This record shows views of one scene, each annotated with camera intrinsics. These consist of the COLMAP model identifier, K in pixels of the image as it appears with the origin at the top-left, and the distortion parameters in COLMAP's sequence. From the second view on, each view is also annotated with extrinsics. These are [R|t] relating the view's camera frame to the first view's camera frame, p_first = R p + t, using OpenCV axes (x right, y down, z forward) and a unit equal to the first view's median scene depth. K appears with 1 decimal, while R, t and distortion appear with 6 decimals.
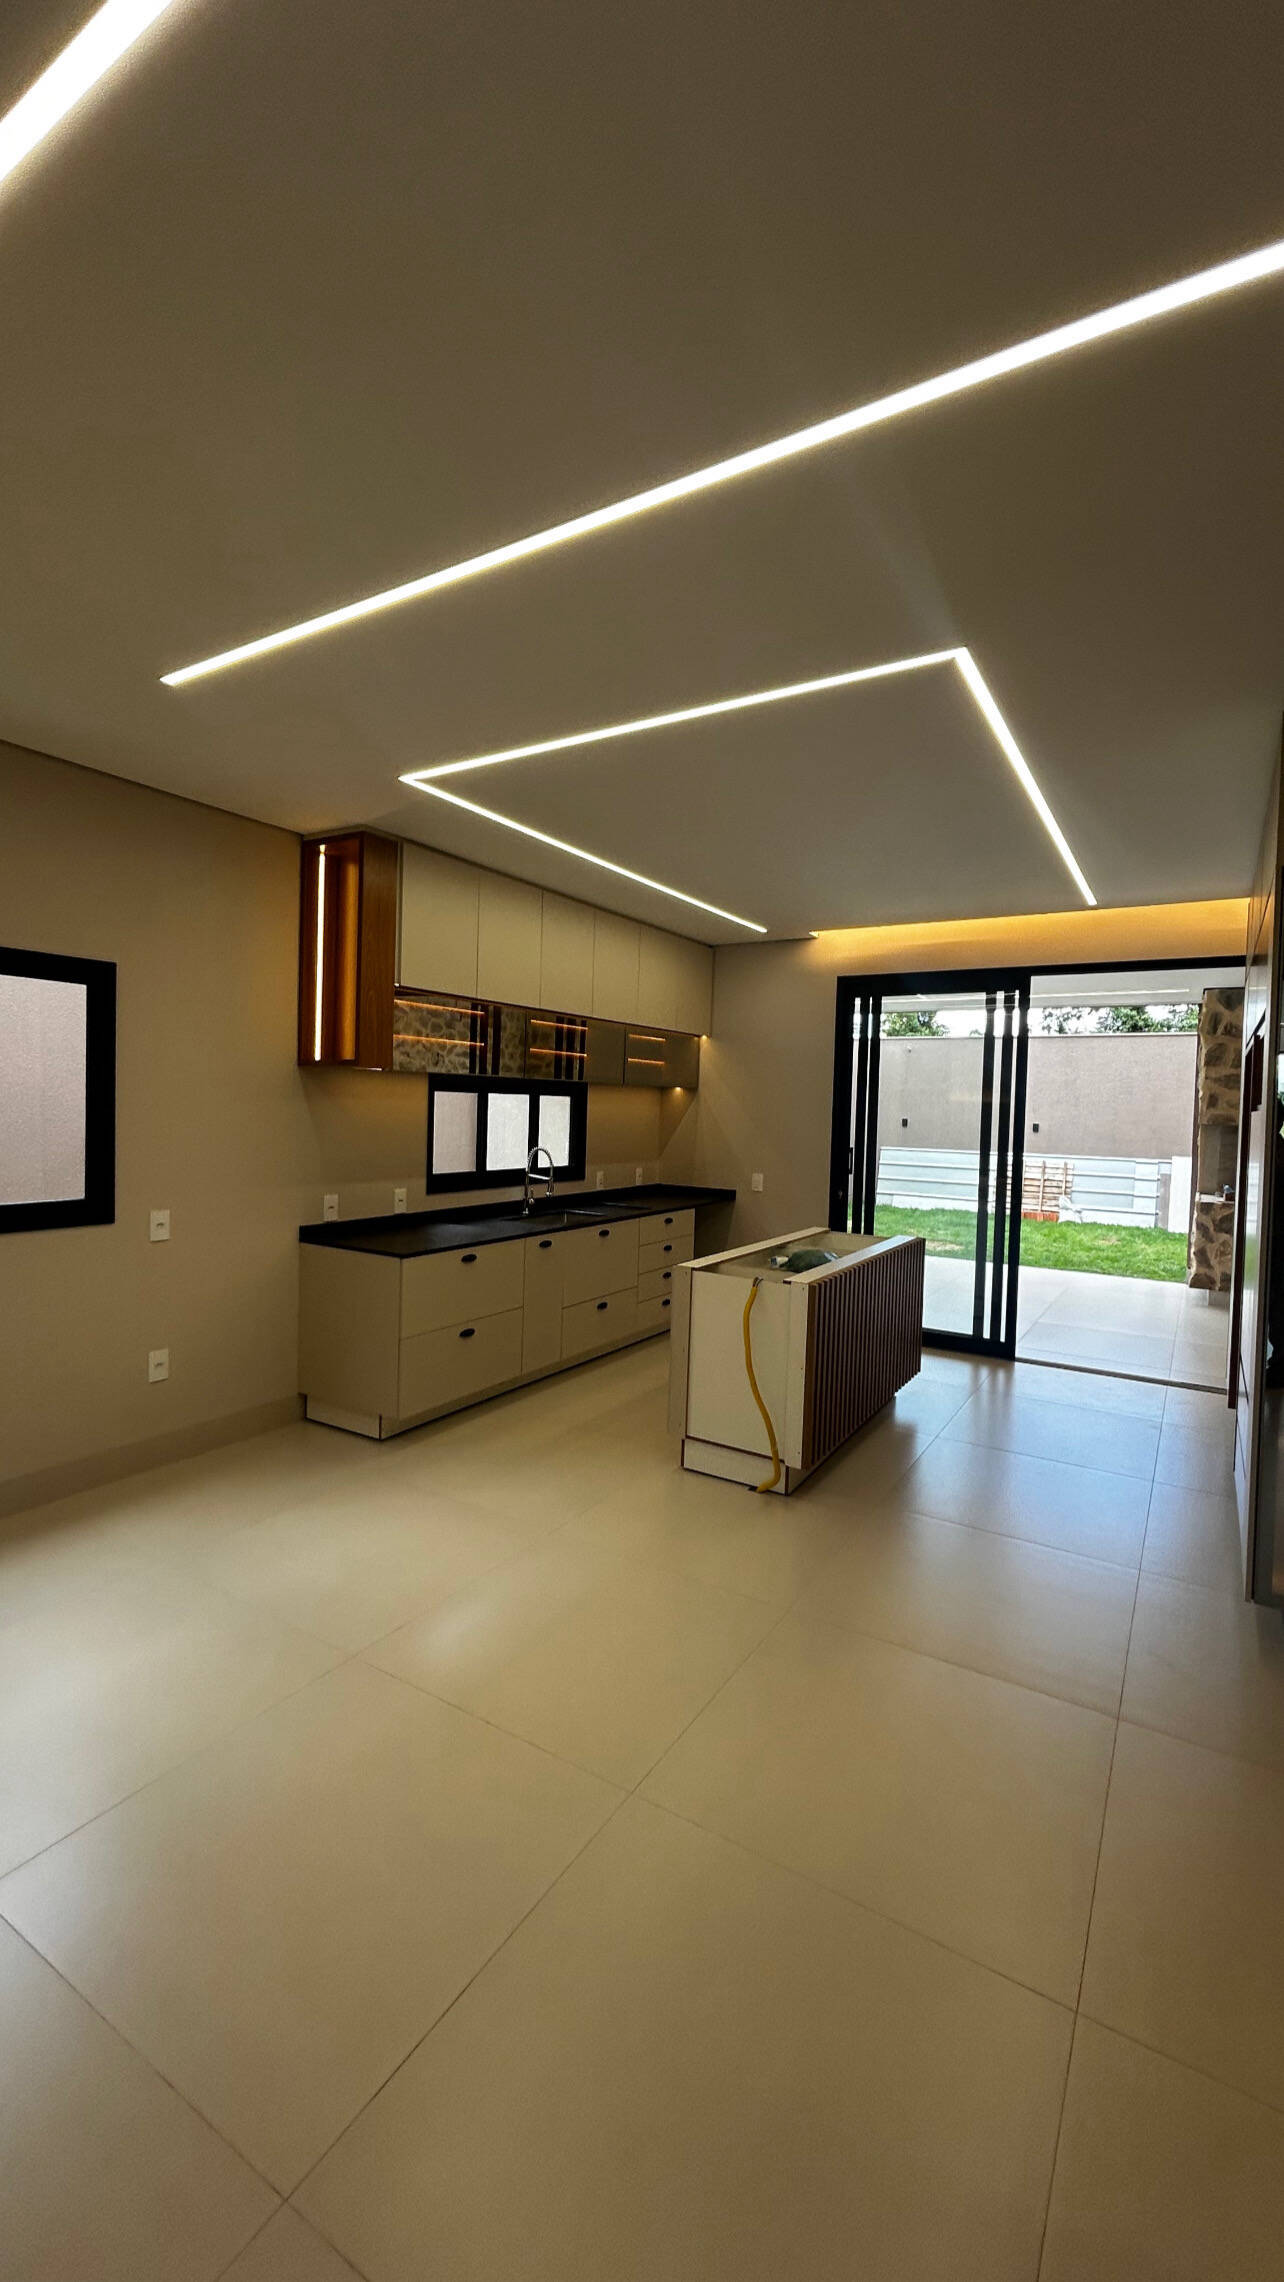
lens RADIAL K [[920.6, 0, 643.6], [0, 920.6, 1136.9], [0, 0, 1]] dist [0.000864, 0.000294]
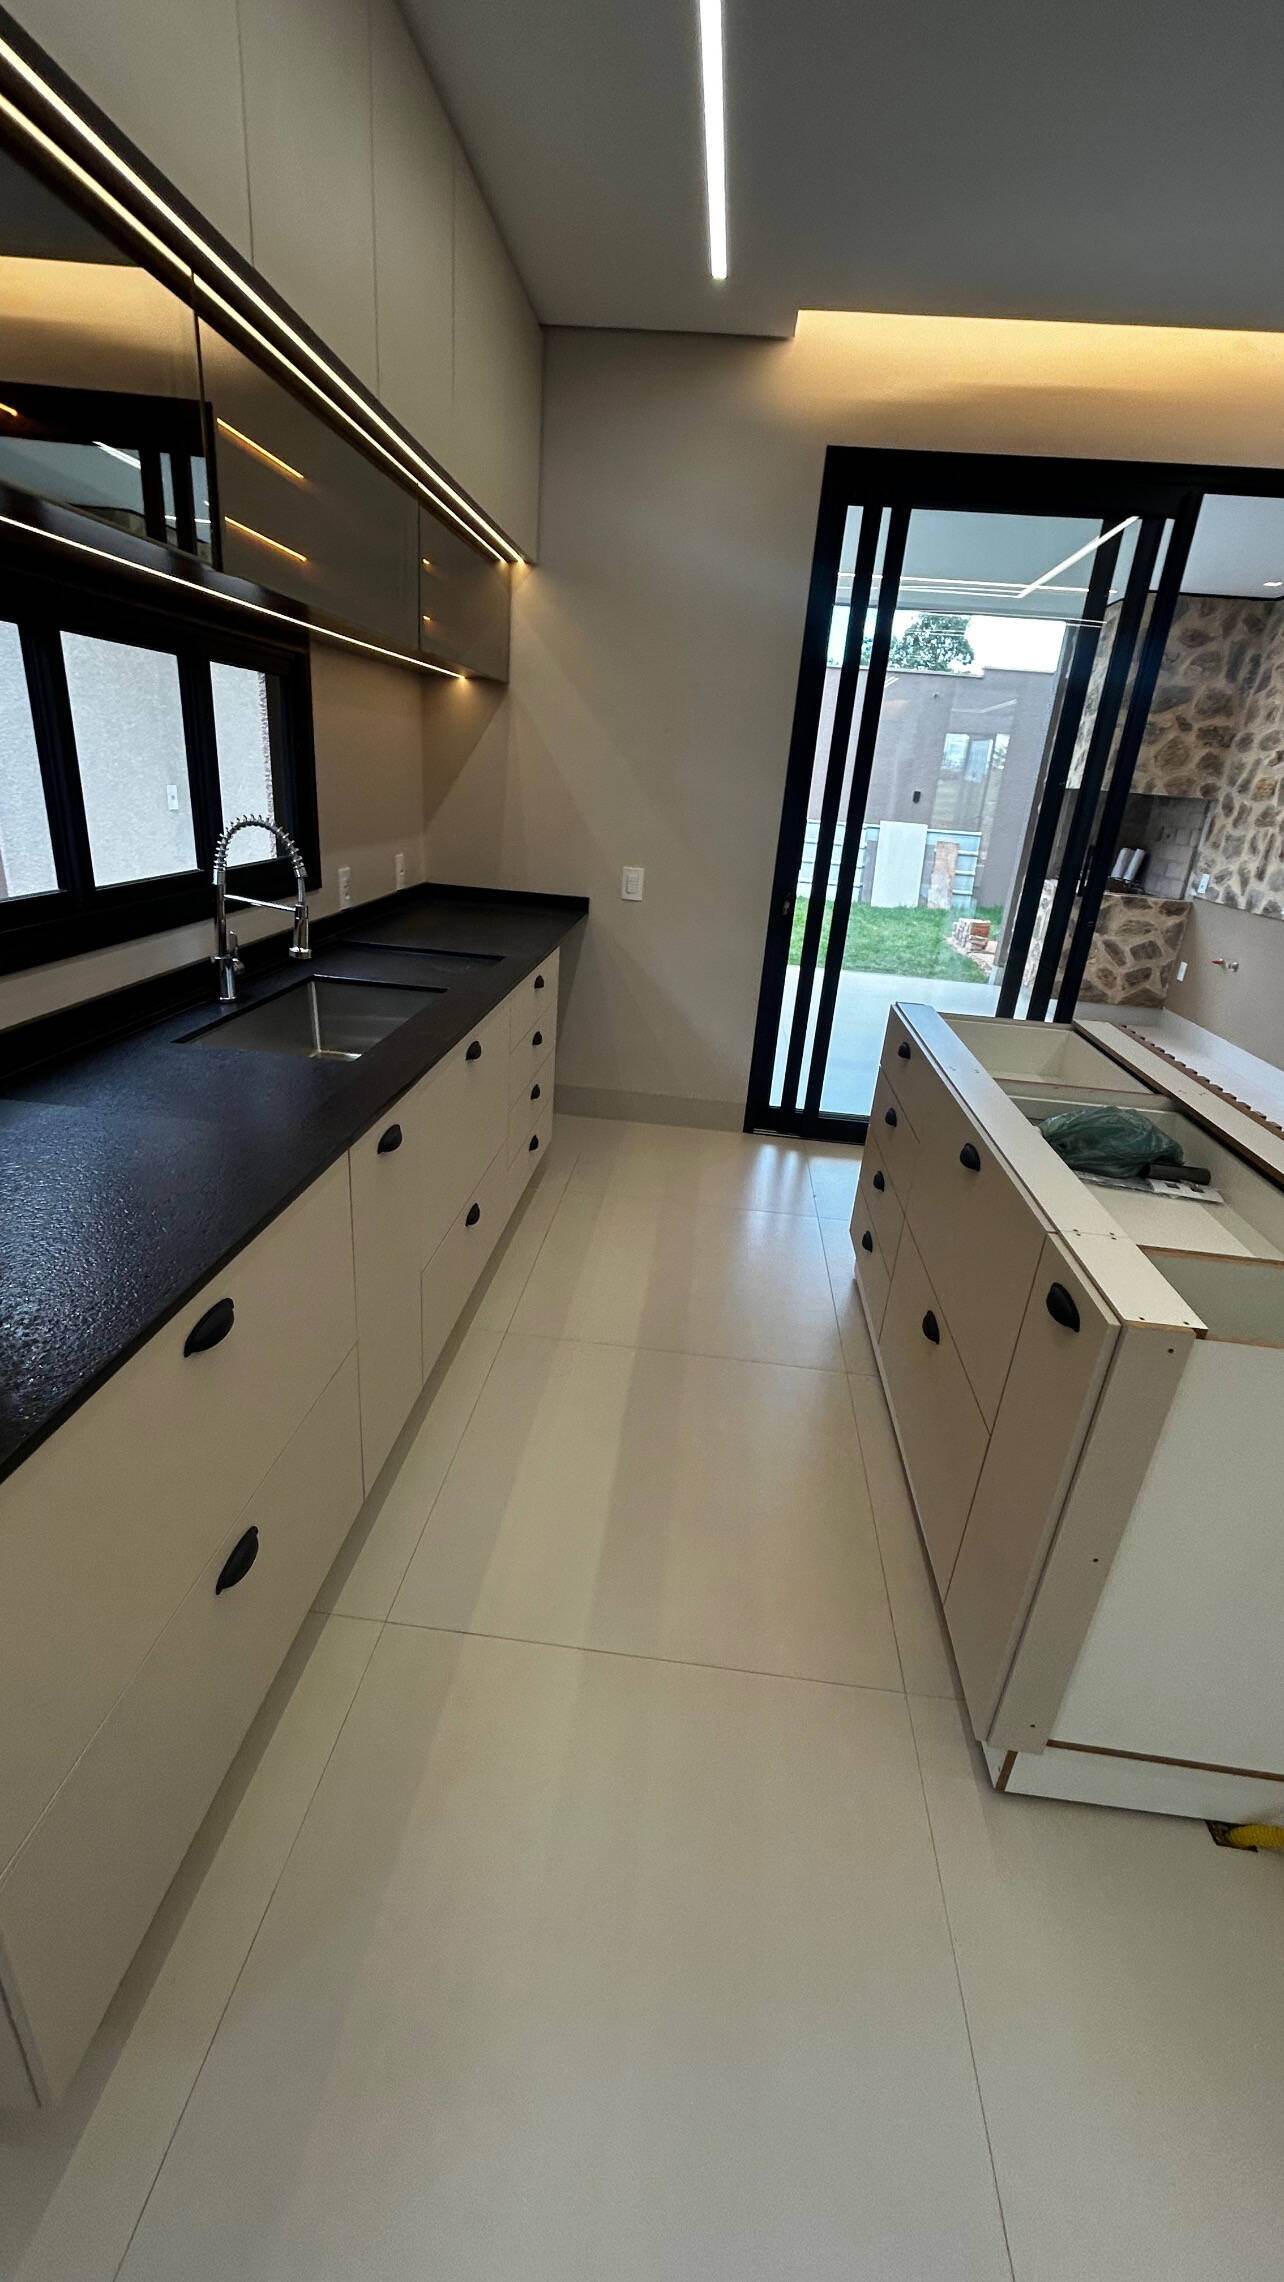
lens RADIAL K [[920.6, 0, 643.6], [0, 920.6, 1136.9], [0, 0, 1]] dist [0.000864, 0.000294]
pose [[0.896308, -0.128557, 0.424388, -0.145522], [-0.034424, 0.933992, 0.355631, -0.005363], [-0.442094, -0.333364, 0.832719, 0.596262]]
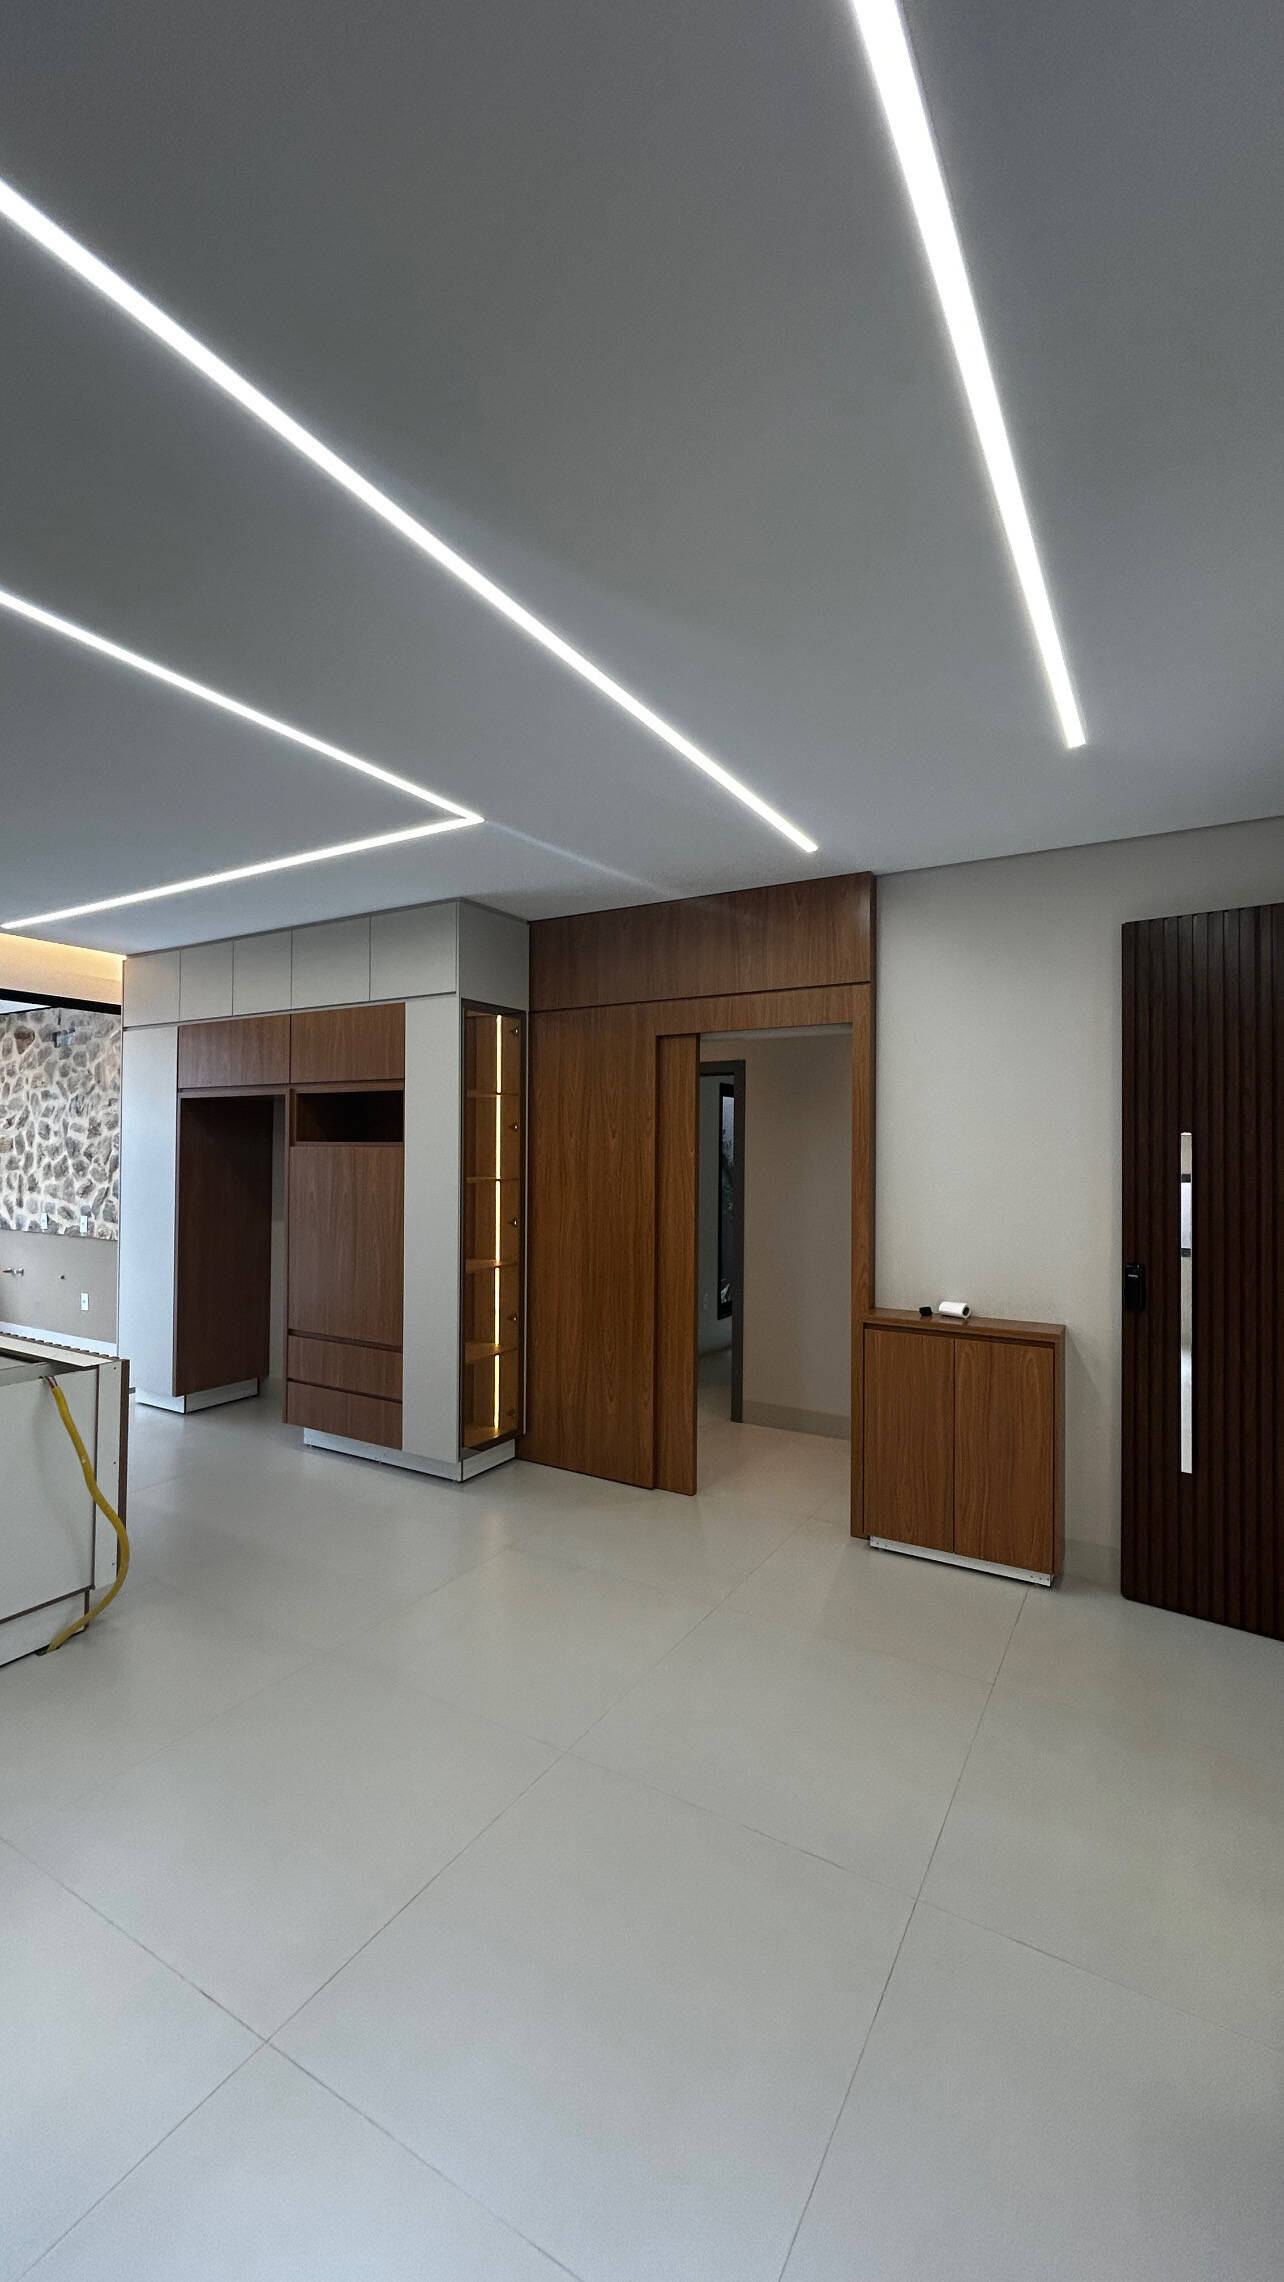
lens RADIAL K [[920.6, 0, 643.6], [0, 920.6, 1136.9], [0, 0, 1]] dist [0.000864, 0.000294]
pose [[-0.011964, -0.012182, 0.999854, -0.435997], [0.024617, 0.999619, 0.012473, -0.030031], [-0.999625, 0.024763, -0.011659, 0.333881]]
